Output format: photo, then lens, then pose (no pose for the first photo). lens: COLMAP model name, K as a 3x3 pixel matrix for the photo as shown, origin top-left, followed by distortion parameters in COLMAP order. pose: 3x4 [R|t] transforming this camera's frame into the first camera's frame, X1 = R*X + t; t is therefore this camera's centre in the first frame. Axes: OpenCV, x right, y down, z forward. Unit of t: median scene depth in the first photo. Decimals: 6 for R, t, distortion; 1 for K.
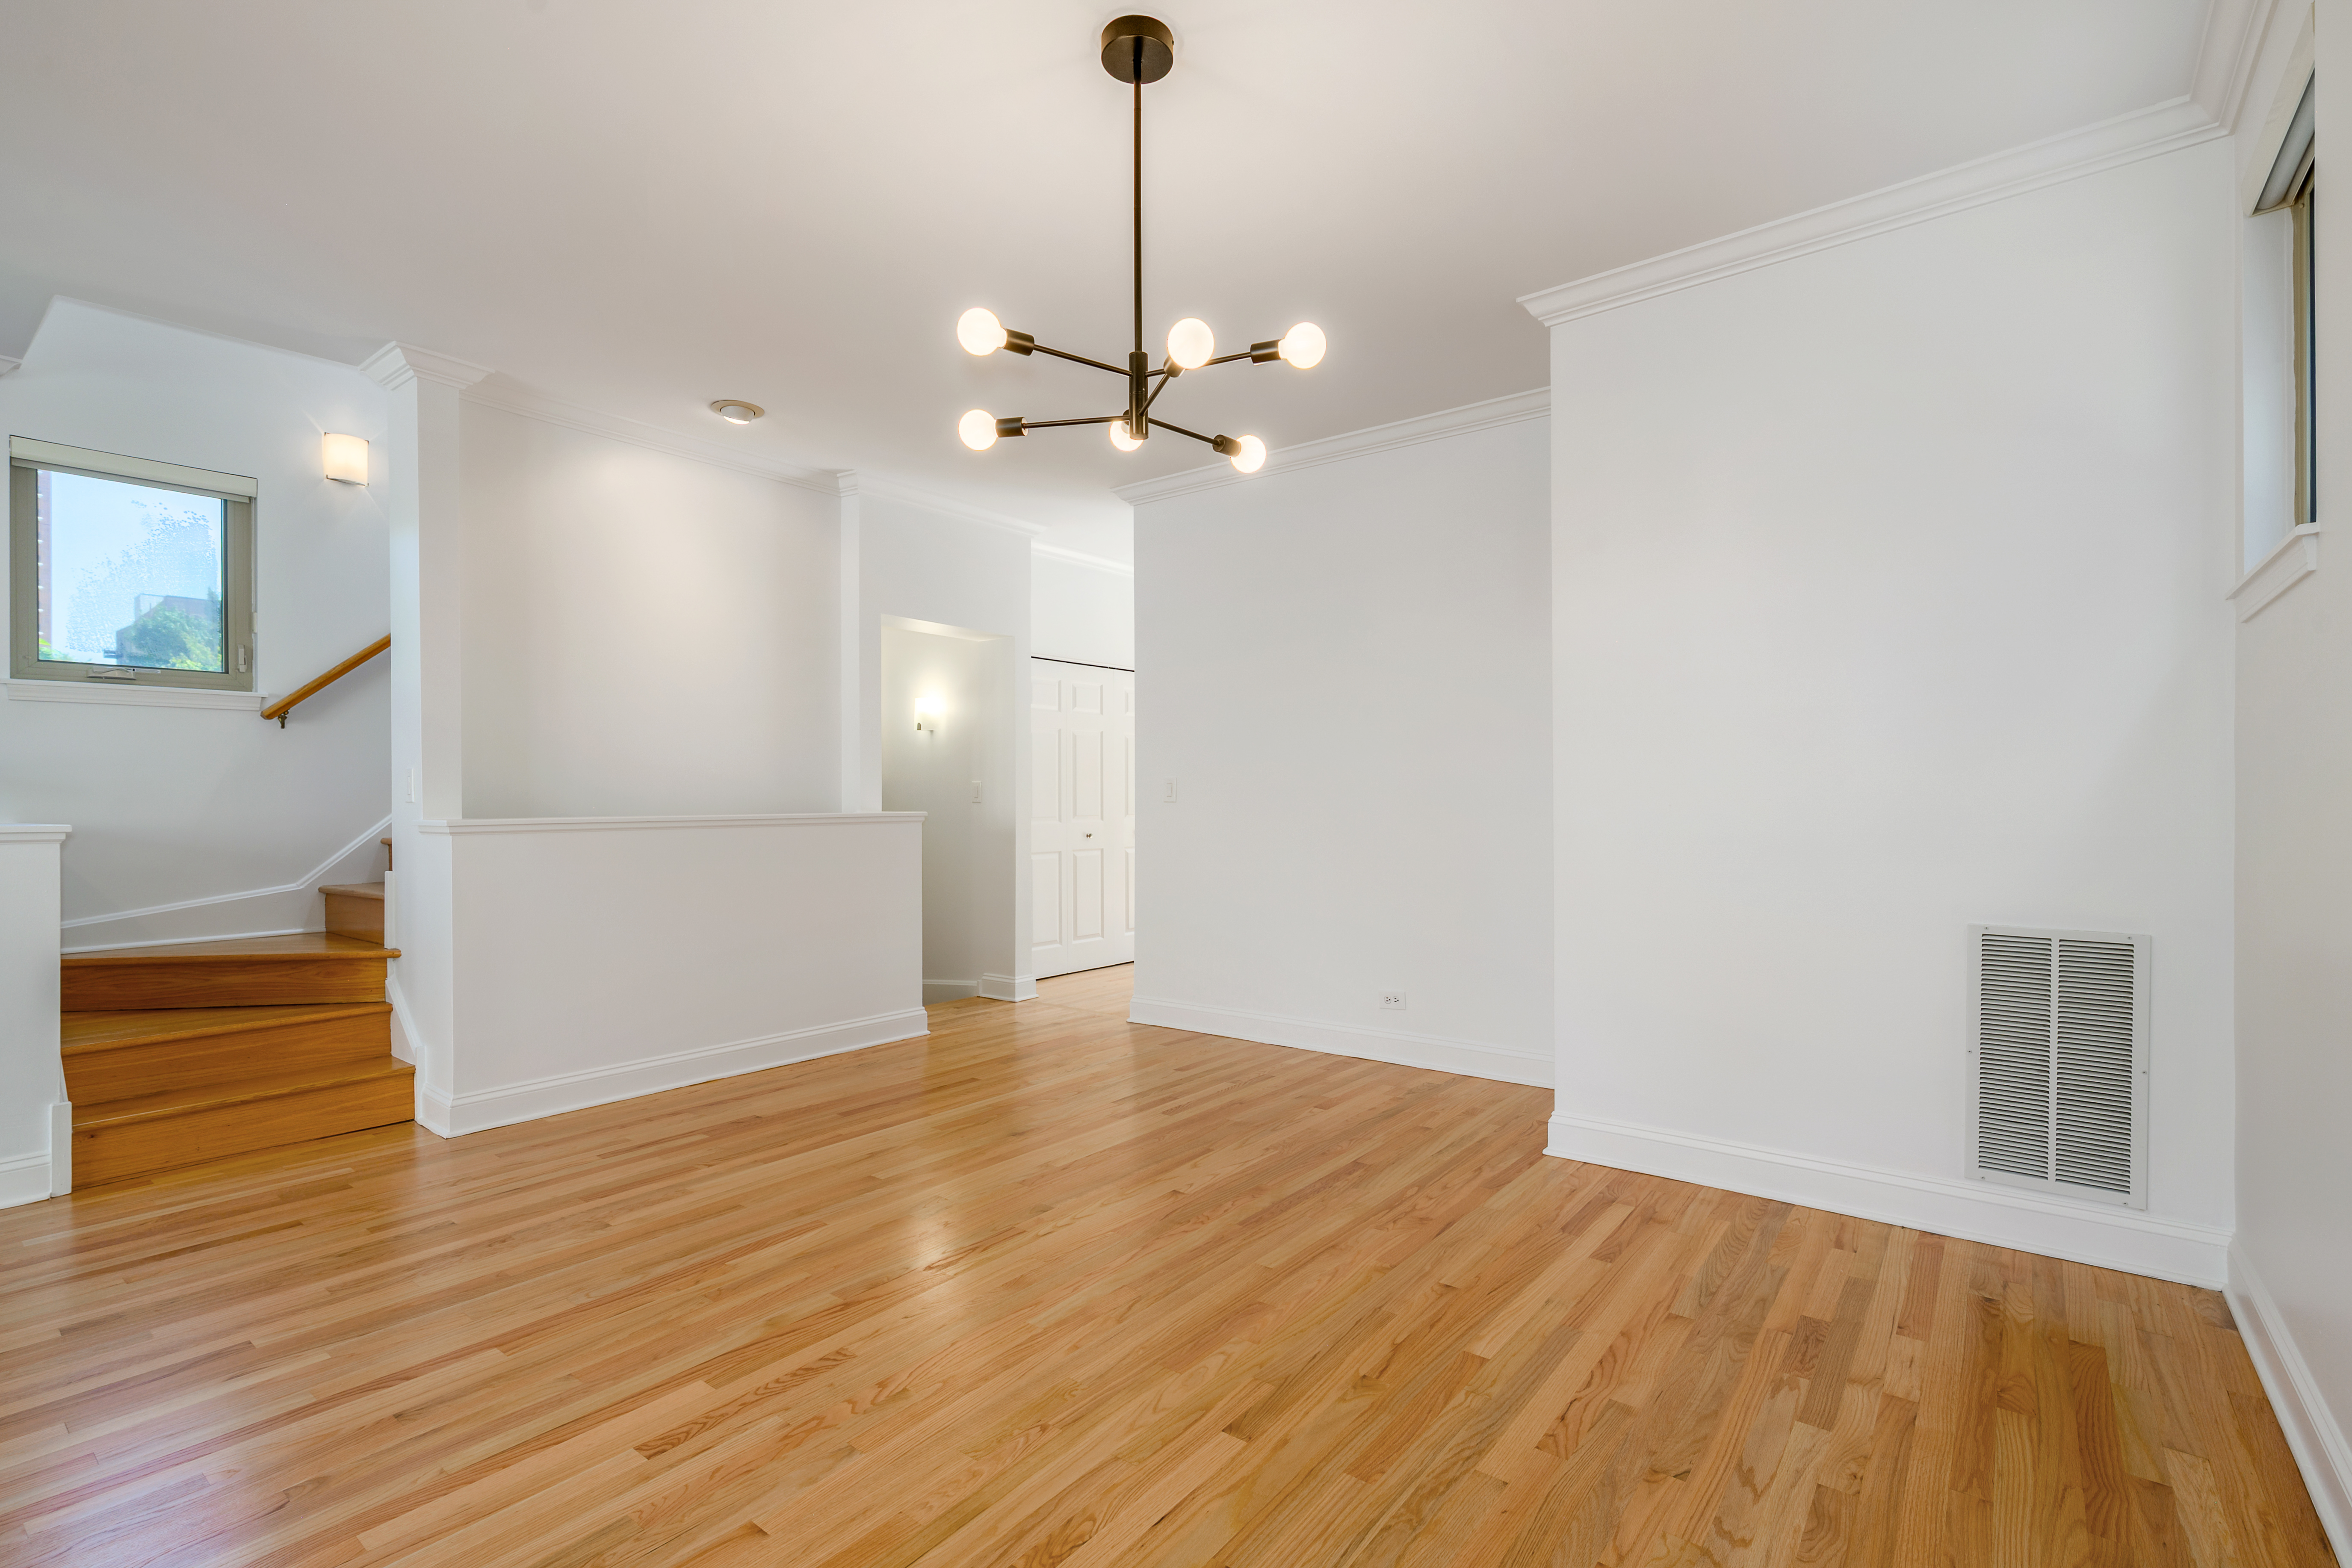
lens RADIAL K [[1072.0, 0, 1156.8], [0, 1072.0, 799.3], [0, 0, 1]] dist [0.000562, 0.000651]
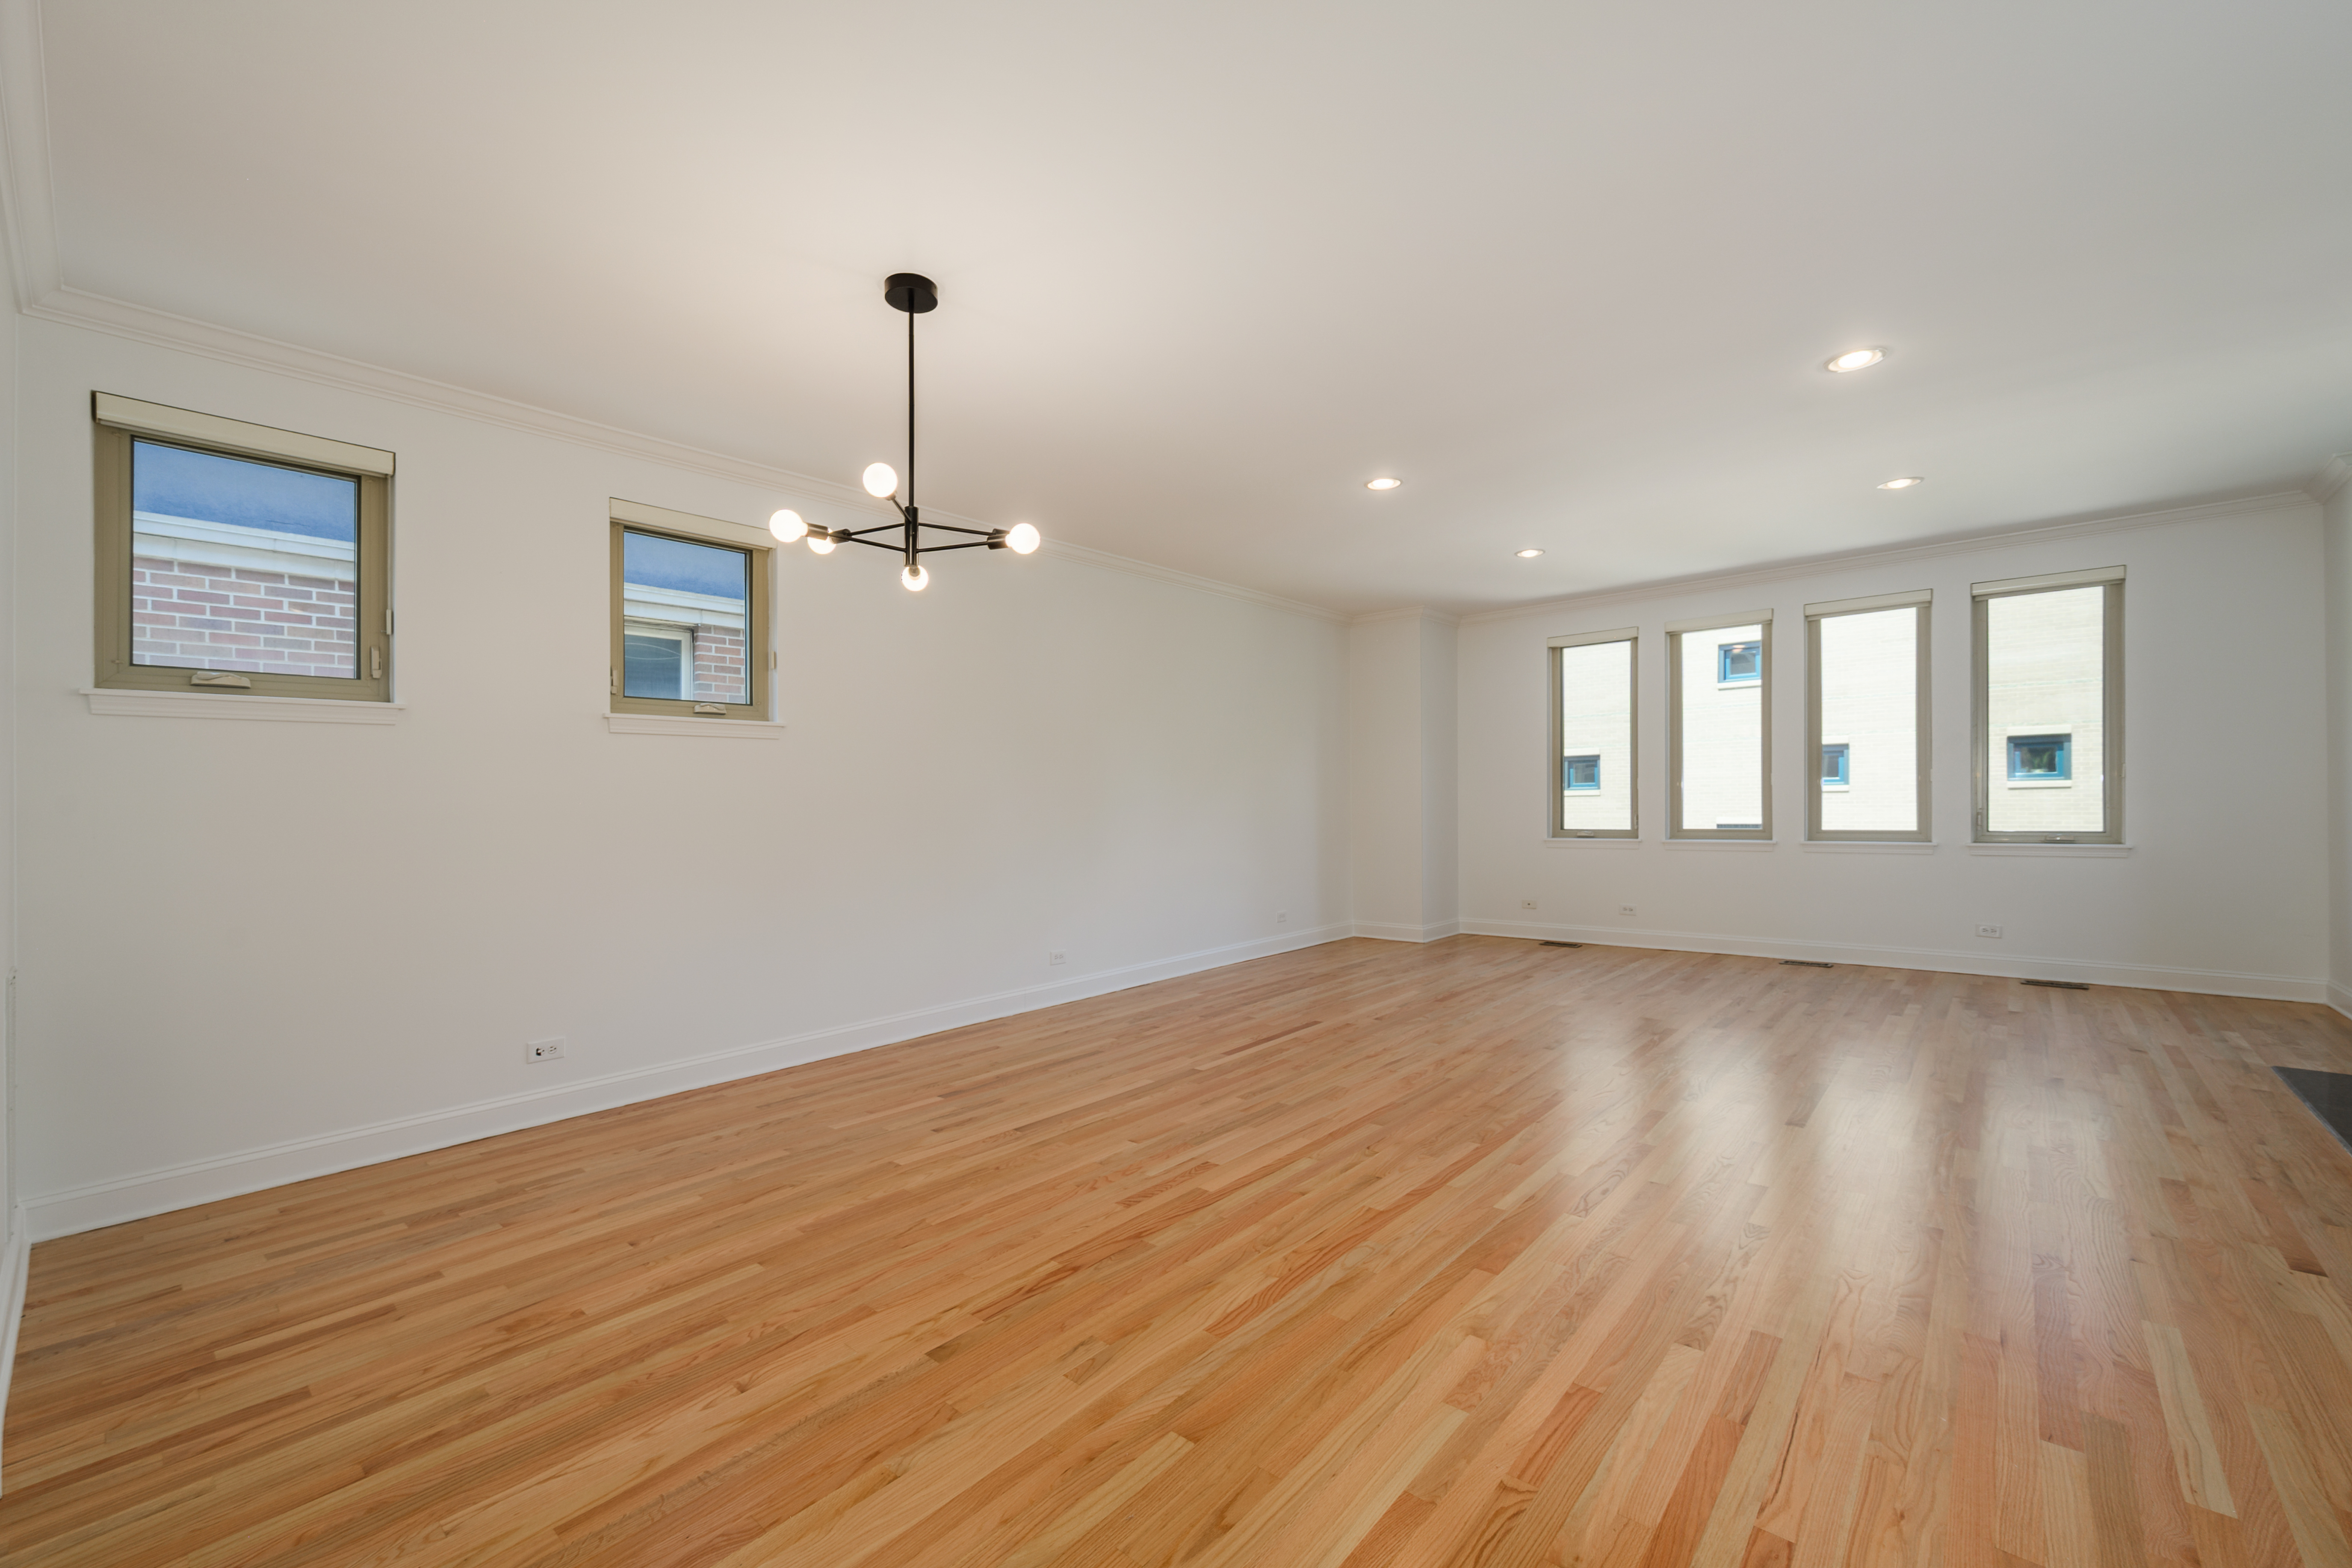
lens RADIAL K [[956.8, 0, 1145.6], [0, 956.8, 790.7], [0, 0, 1]] dist [-0.001177, -0.000224]
pose [[-0.997284, 0.028098, 0.068076, -0.333057], [0.027430, 0.999566, -0.010727, -0.013836], [-0.068348, -0.008831, -0.997622, 1.795637]]
